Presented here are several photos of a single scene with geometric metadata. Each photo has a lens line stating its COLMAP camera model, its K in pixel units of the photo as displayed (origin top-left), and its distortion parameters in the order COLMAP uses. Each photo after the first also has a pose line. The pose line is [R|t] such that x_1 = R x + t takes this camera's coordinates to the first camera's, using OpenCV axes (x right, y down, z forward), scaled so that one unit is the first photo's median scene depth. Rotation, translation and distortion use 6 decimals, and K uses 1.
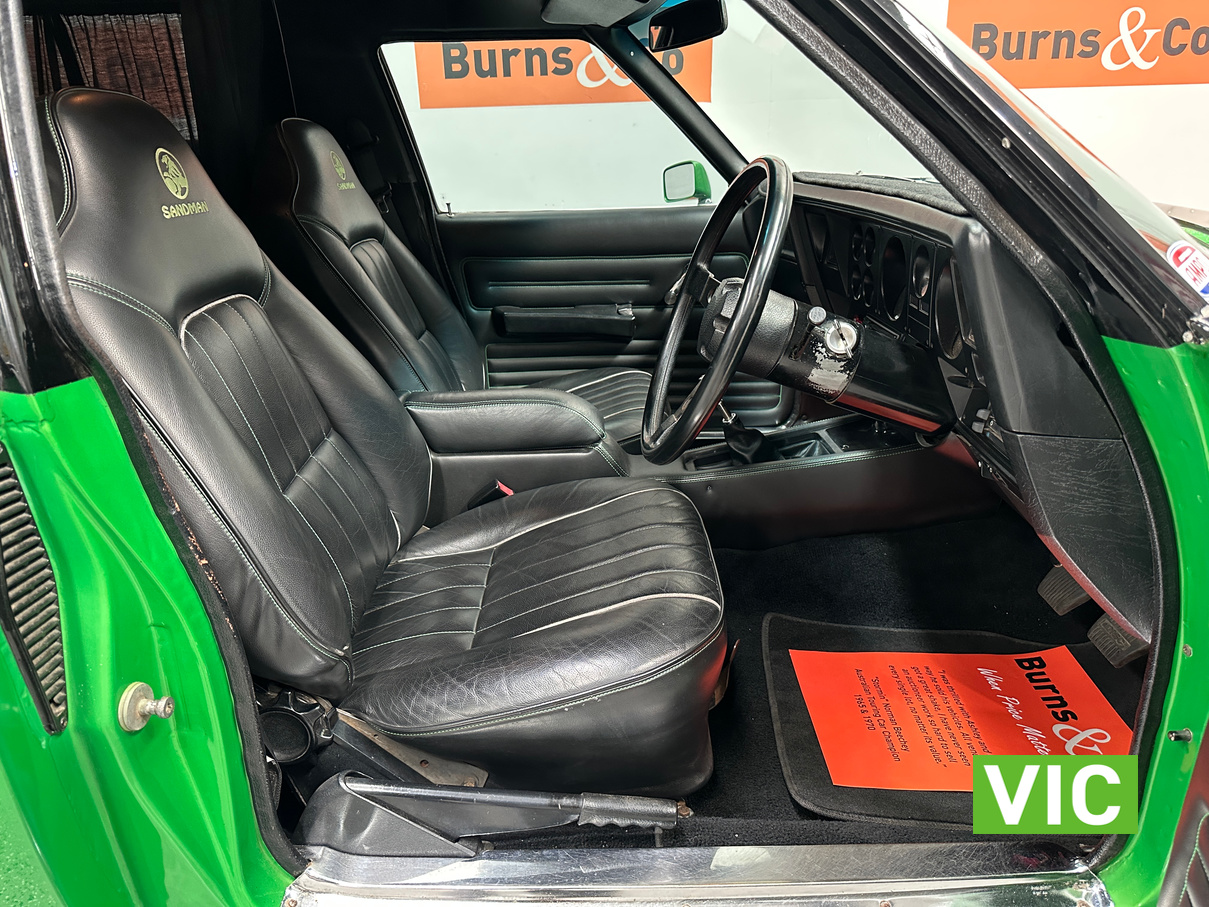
lens RADIAL K [[847.7, 0, 599.5], [0, 847.7, 447.5], [0, 0, 1]] dist [0.035482, -0.046972]
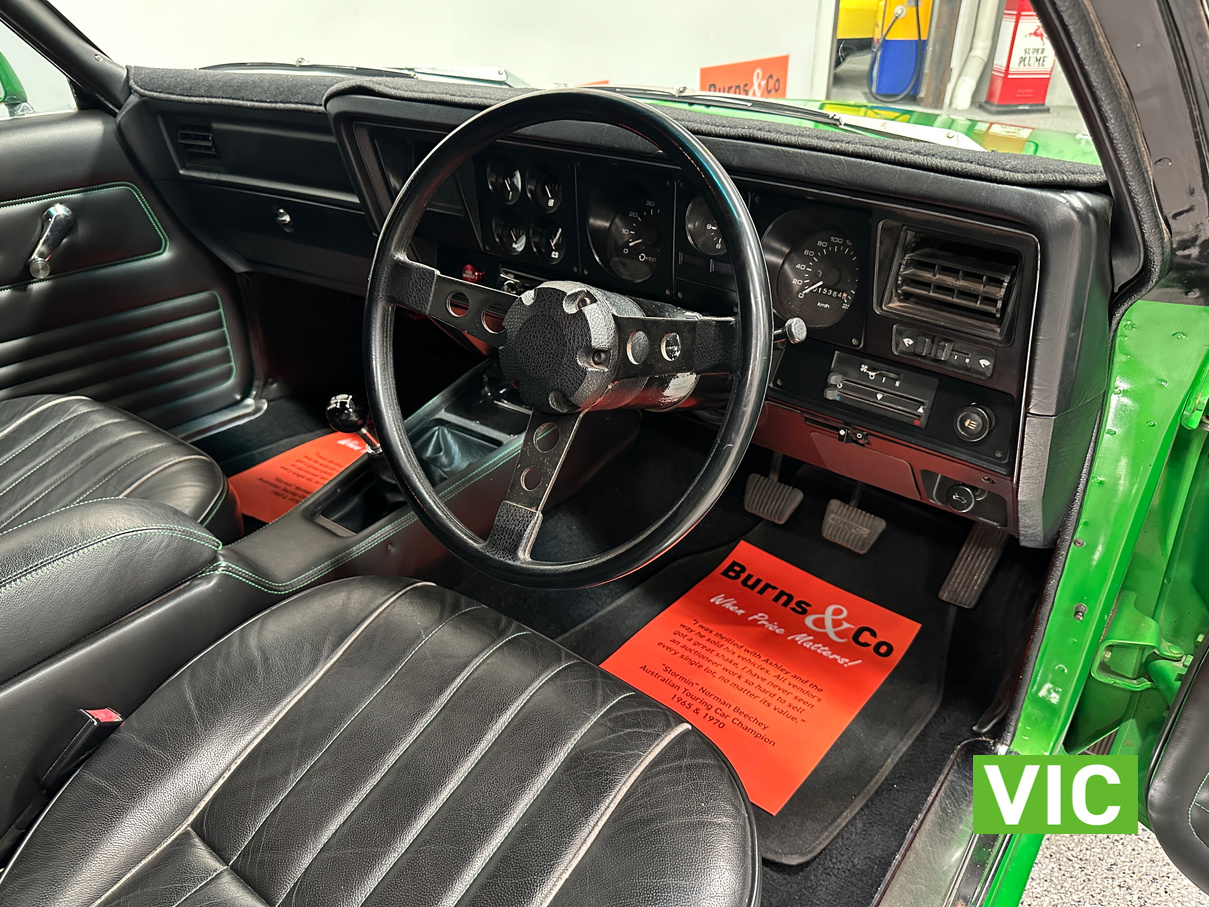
lens RADIAL K [[847.7, 0, 599.5], [0, 847.7, 447.5], [0, 0, 1]] dist [0.035482, -0.046972]
pose [[0.610168, -0.357424, 0.707067, -0.241448], [0.240058, 0.933907, 0.264933, -0.178936], [-0.755028, 0.008083, 0.655643, 0.398411]]
